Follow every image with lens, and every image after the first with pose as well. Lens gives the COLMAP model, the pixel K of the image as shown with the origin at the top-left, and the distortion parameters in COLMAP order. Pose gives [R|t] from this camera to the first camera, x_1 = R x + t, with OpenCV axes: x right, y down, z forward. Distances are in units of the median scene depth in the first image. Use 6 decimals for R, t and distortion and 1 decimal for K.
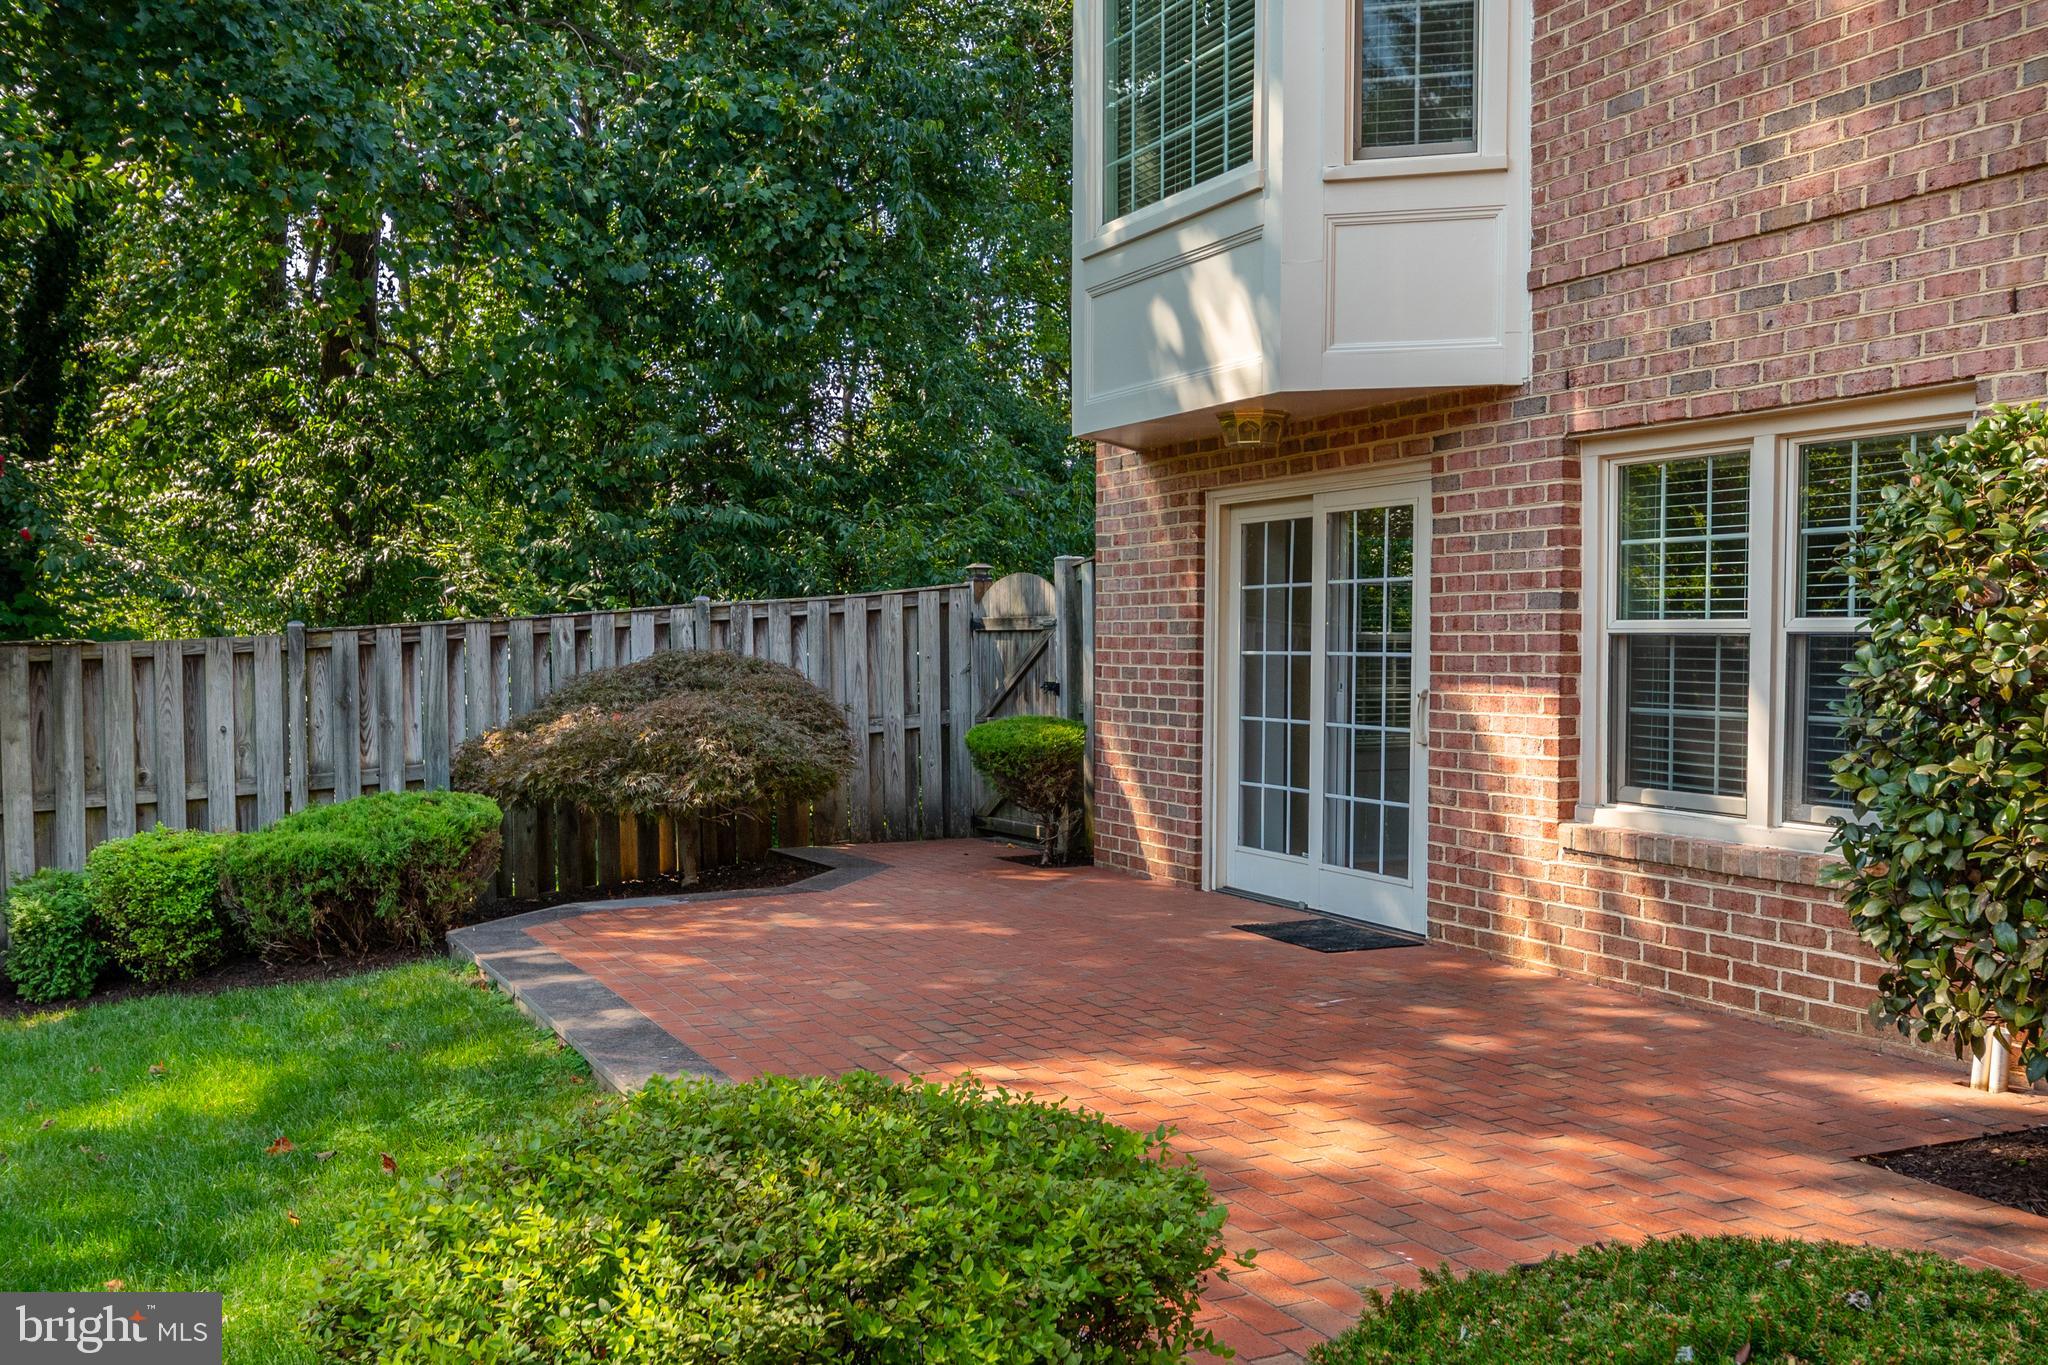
lens RADIAL K [[1771.8, 0, 1017.5], [0, 1771.8, 685.1], [0, 0, 1]] dist [0.103754, 0.000338]
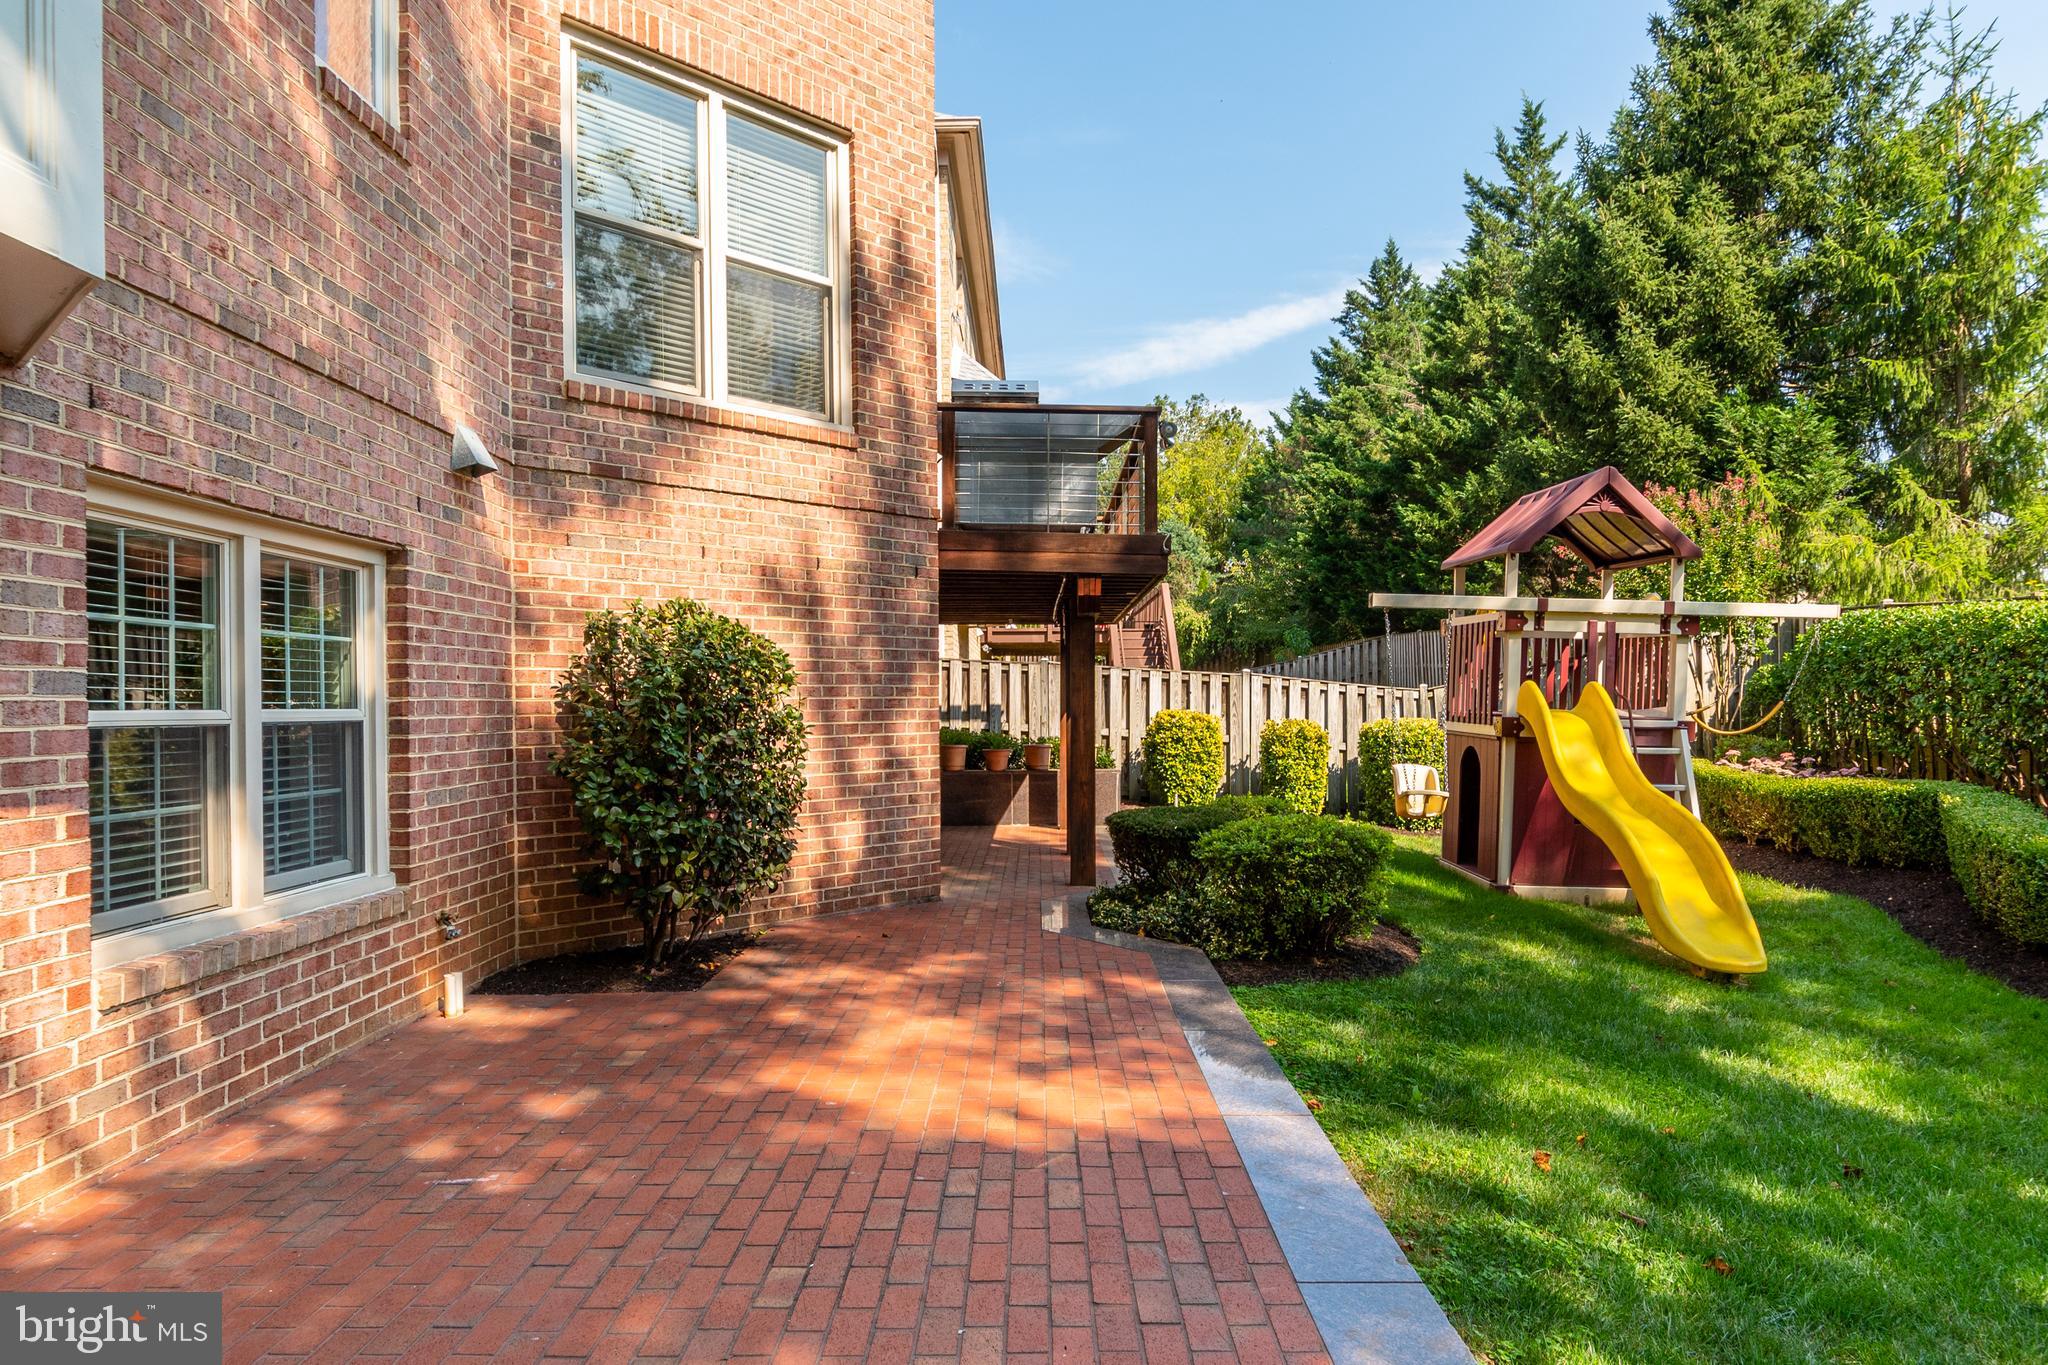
lens RADIAL K [[1290.9, 0, 1010.3], [0, 1290.9, 688.5], [0, 0, 1]] dist [0.005402, 0.002492]
pose [[-0.894486, 0.007762, 0.447028, -0.313291], [0.015886, 0.999770, 0.014428, -0.051701], [-0.446813, 0.020007, -0.894404, 1.439676]]
